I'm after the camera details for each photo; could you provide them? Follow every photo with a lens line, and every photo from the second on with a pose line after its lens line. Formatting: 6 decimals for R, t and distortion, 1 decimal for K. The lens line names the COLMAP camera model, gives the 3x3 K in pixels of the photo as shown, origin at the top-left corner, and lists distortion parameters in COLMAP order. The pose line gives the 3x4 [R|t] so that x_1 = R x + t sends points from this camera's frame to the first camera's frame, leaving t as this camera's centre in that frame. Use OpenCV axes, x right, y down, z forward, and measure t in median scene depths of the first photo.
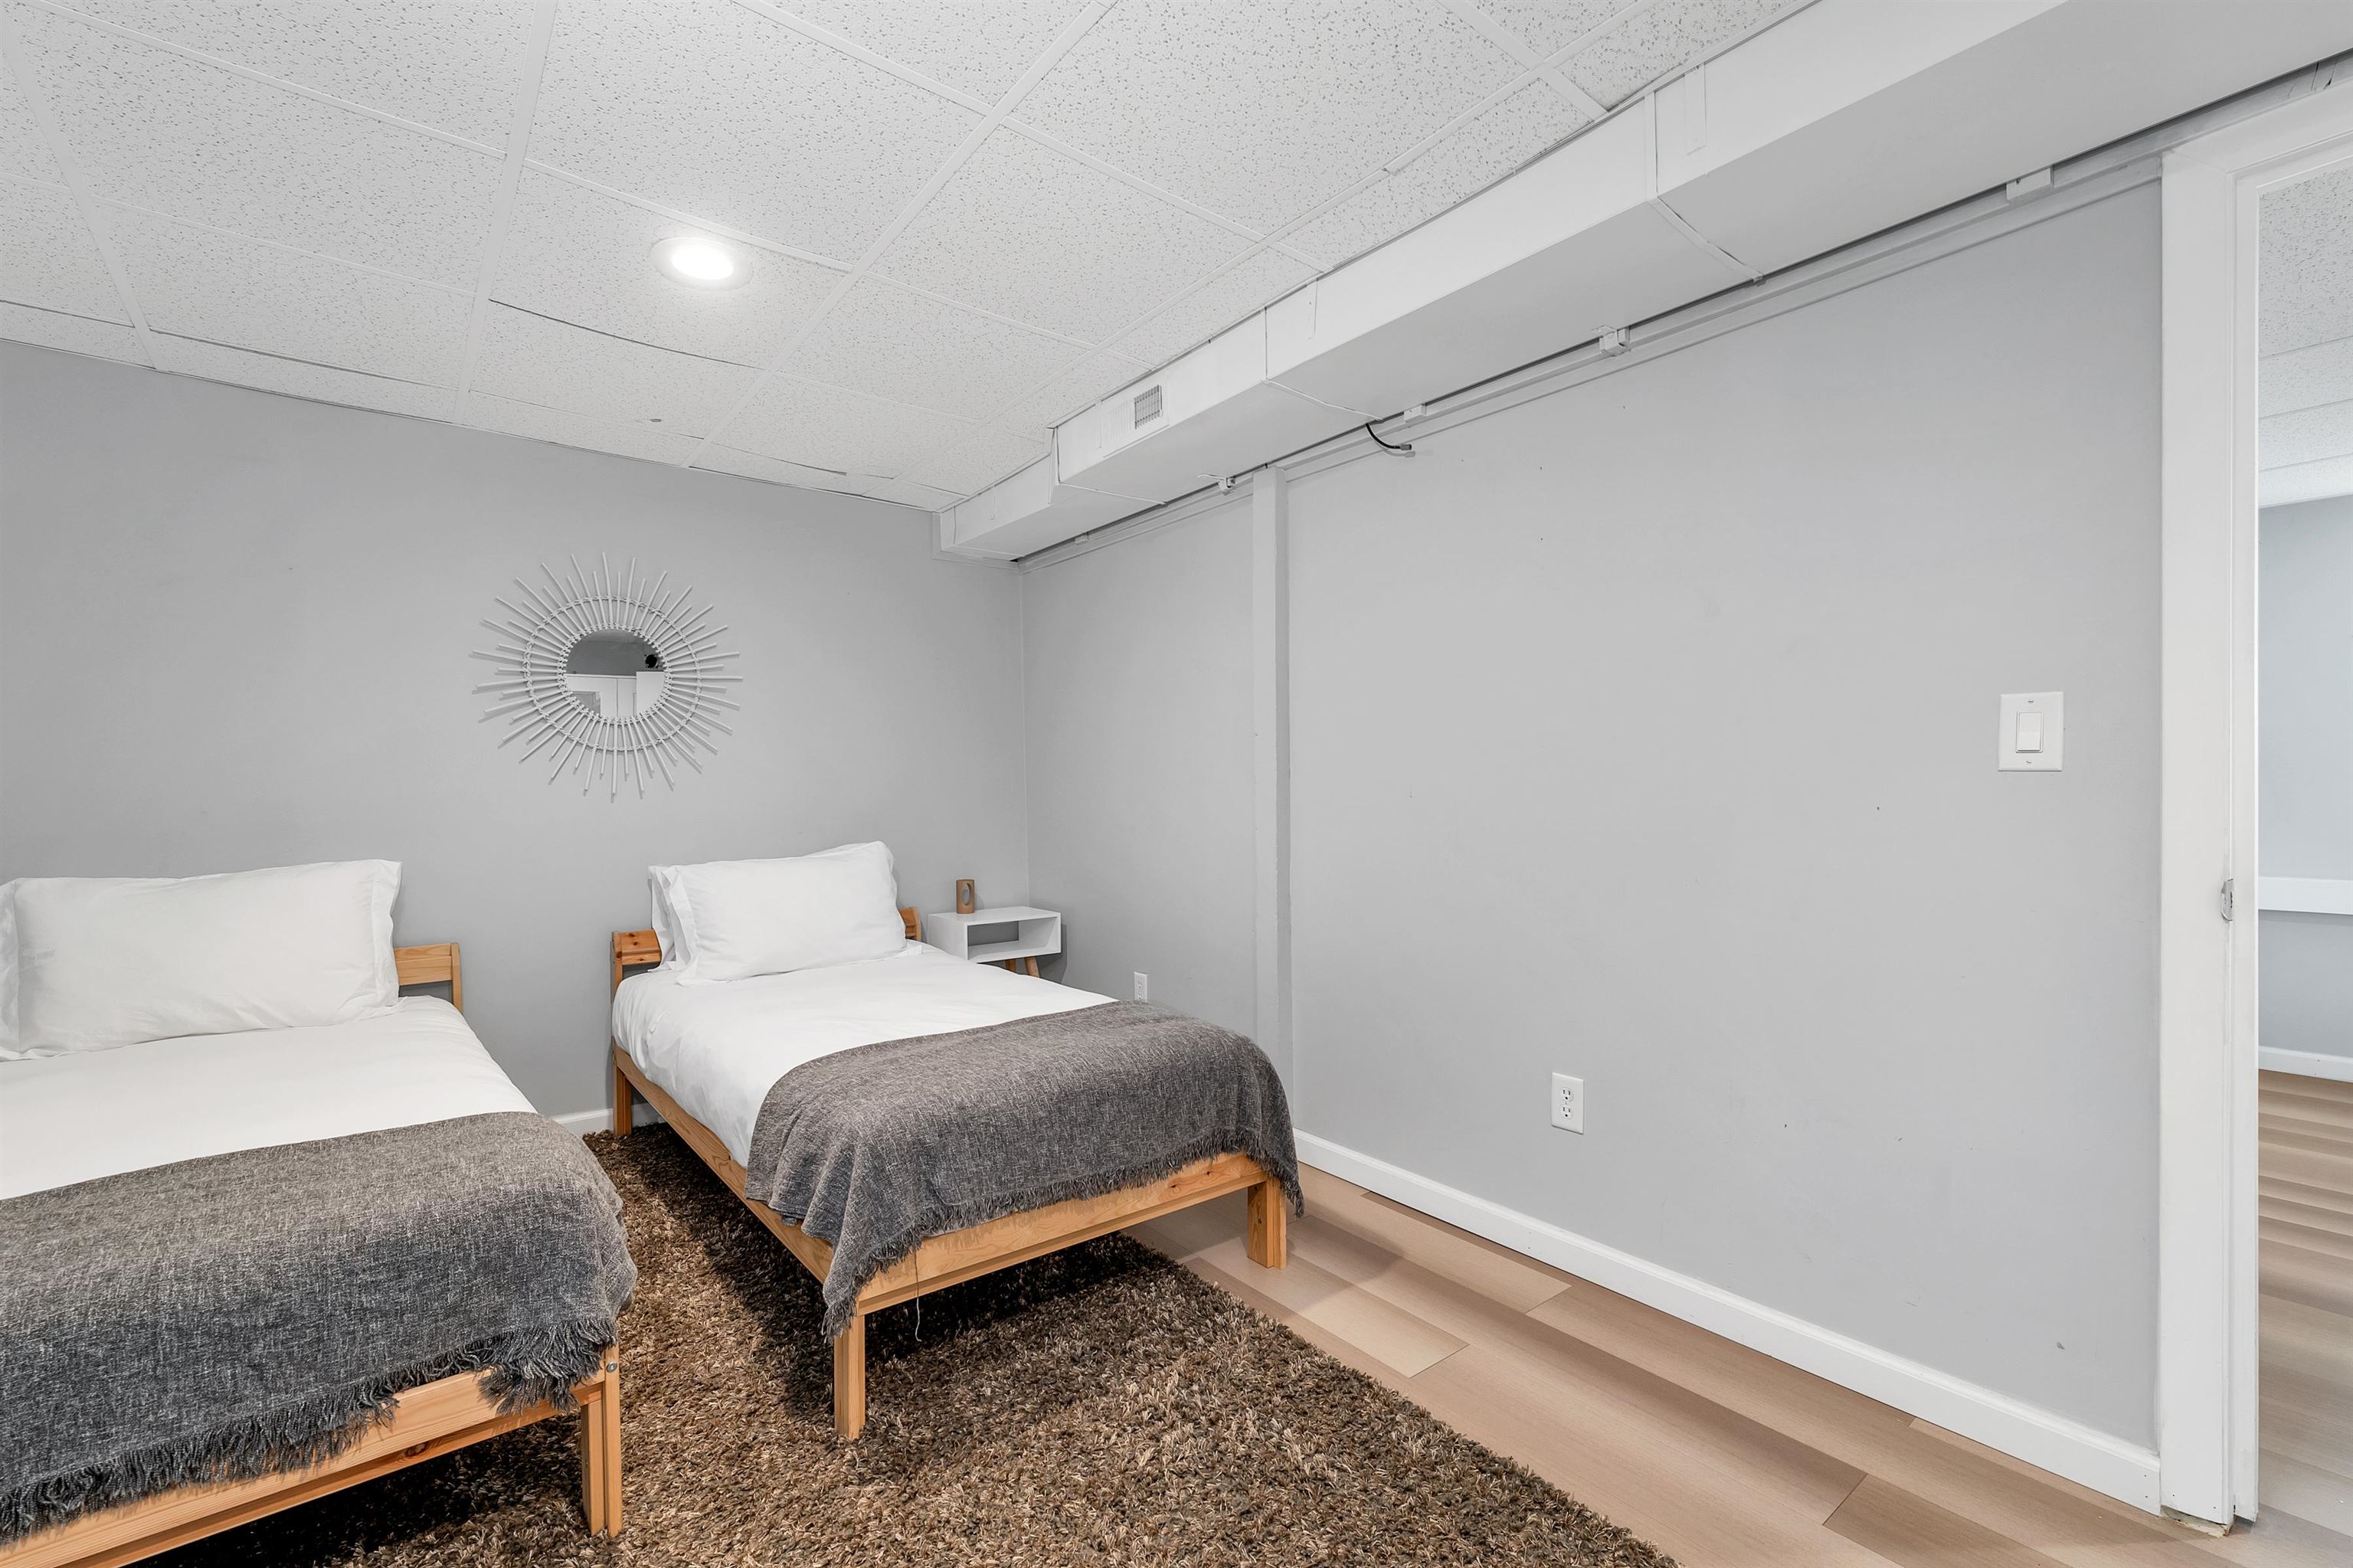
lens RADIAL K [[1006.2, 0, 1179.9], [0, 1006.2, 795.2], [0, 0, 1]] dist [0.000084, -0.000300]
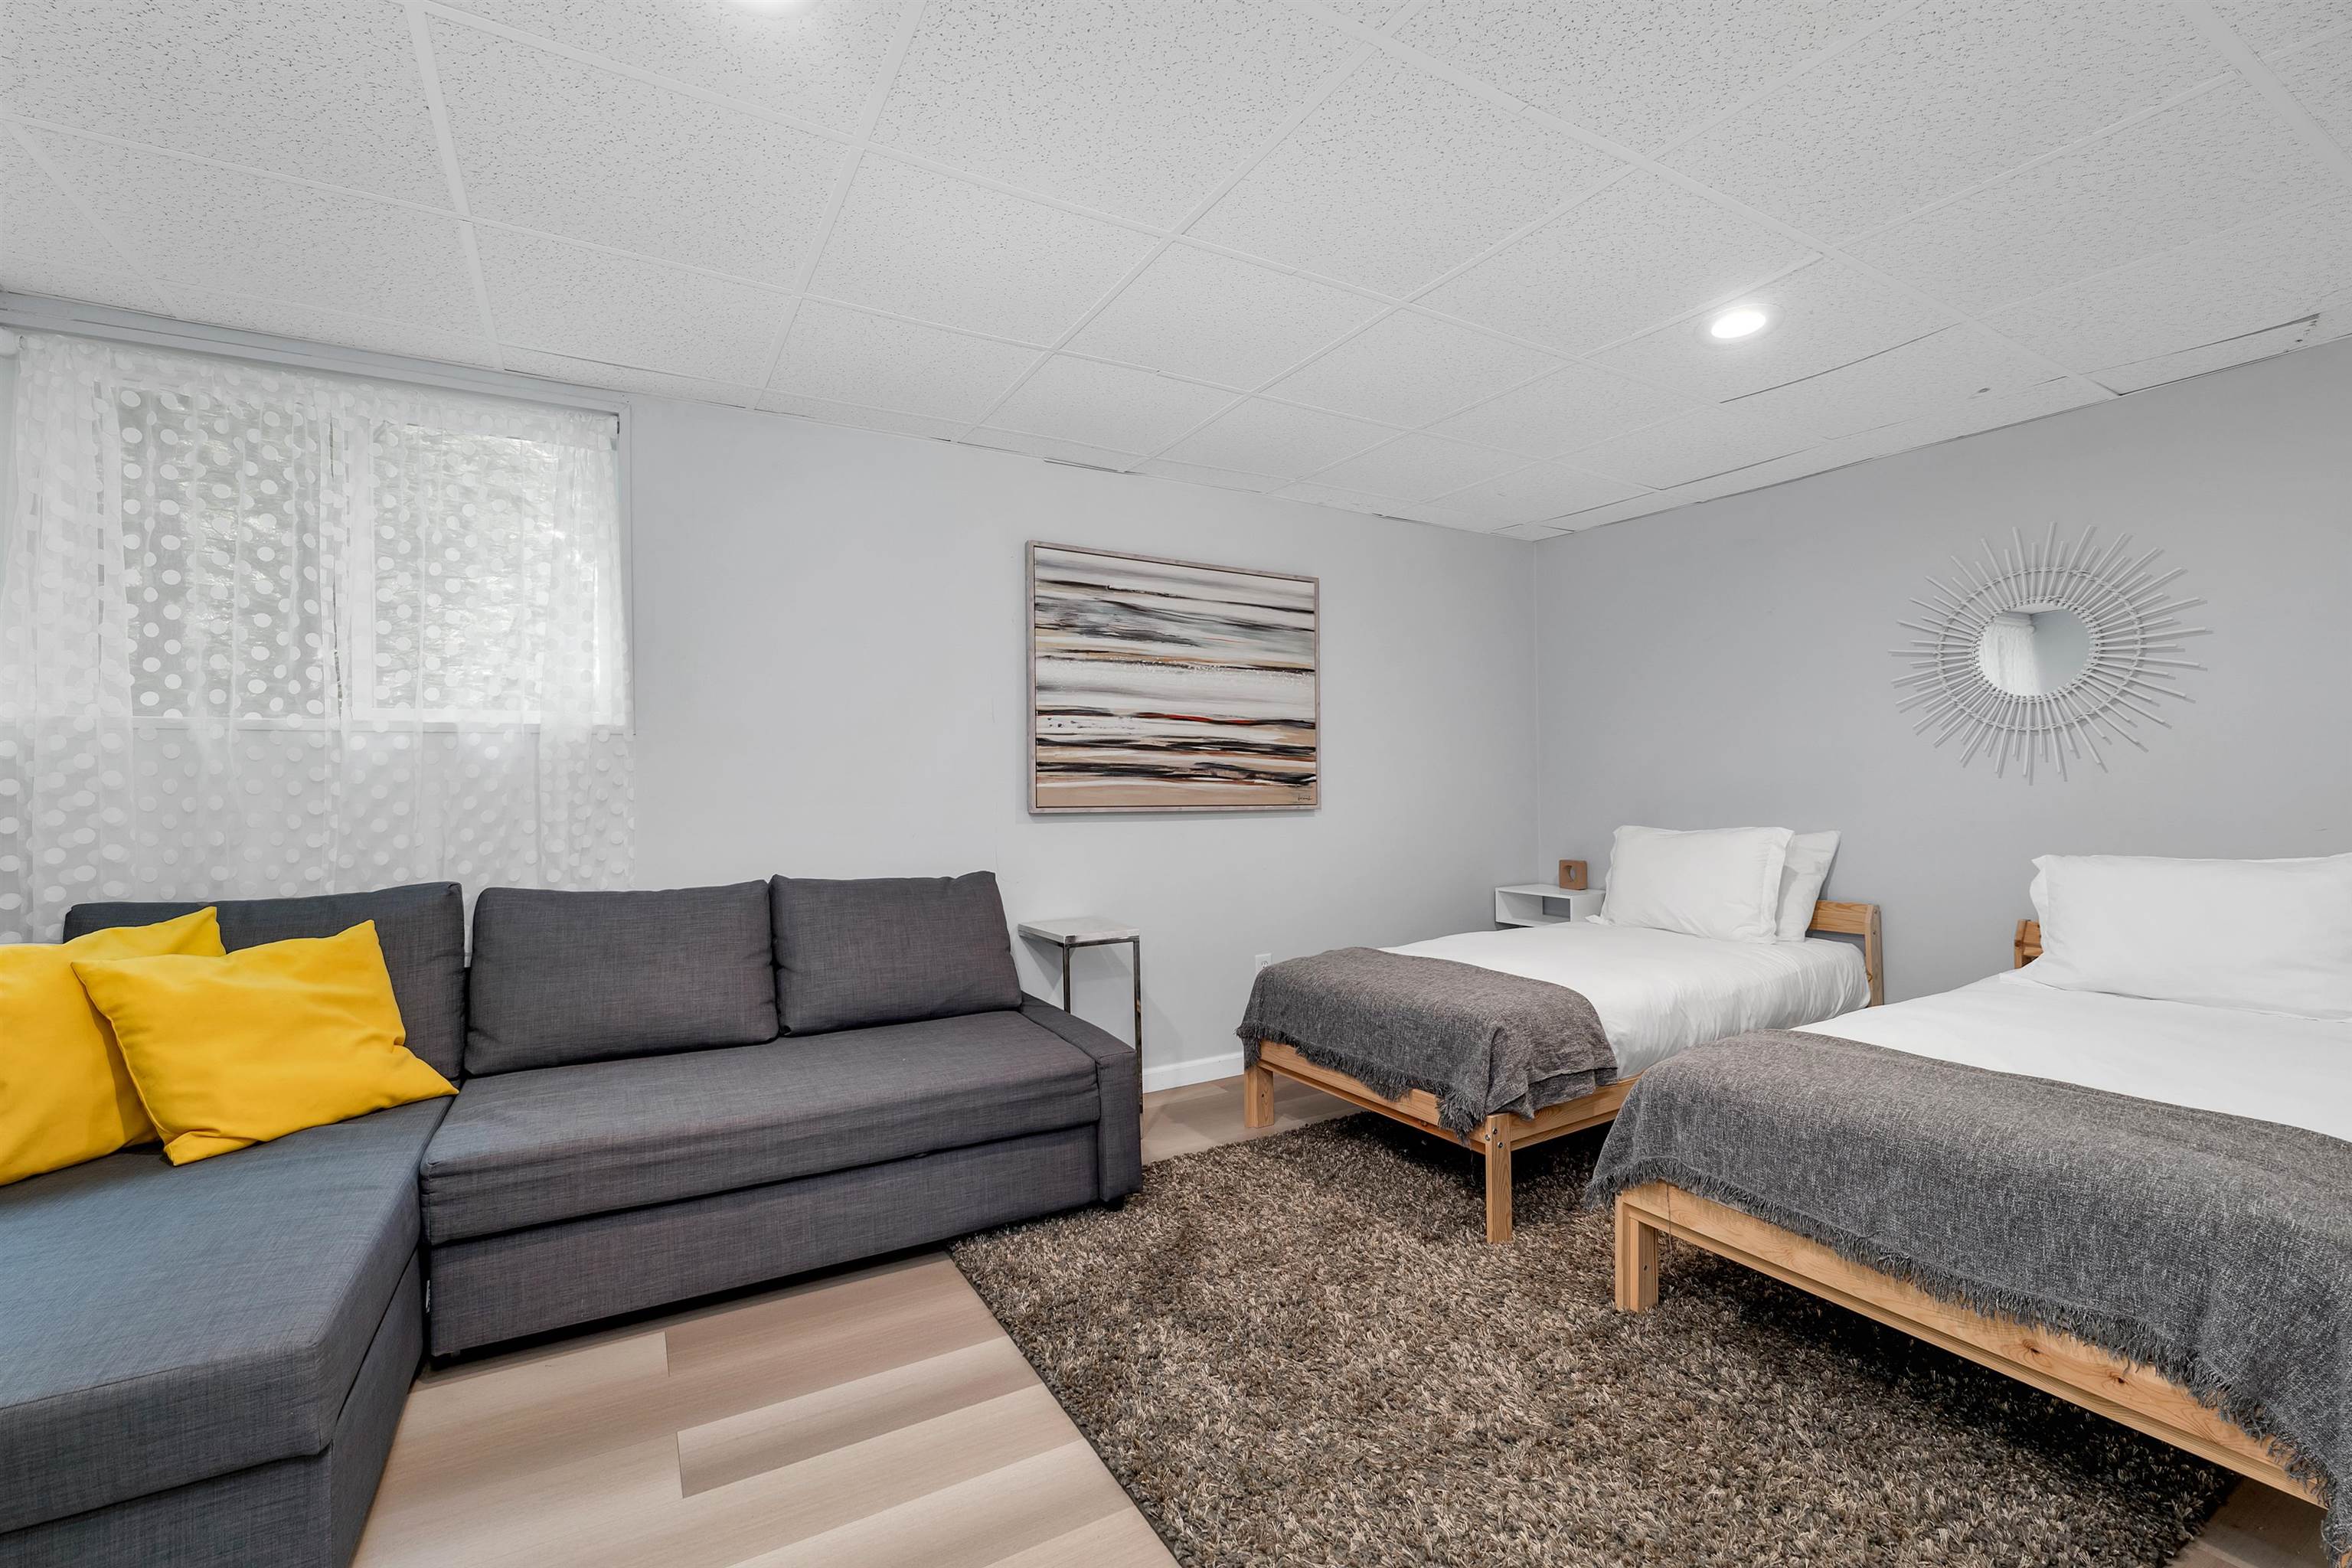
lens RADIAL K [[997.4, 0, 1170.7], [0, 997.4, 781.9], [0, 0, 1]] dist [-0.000083, 0.000127]
pose [[-0.155062, 0.005935, -0.987887, 0.784213], [0.007972, 0.999957, 0.004756, -0.011069], [0.987873, -0.007138, -0.155103, 0.536451]]
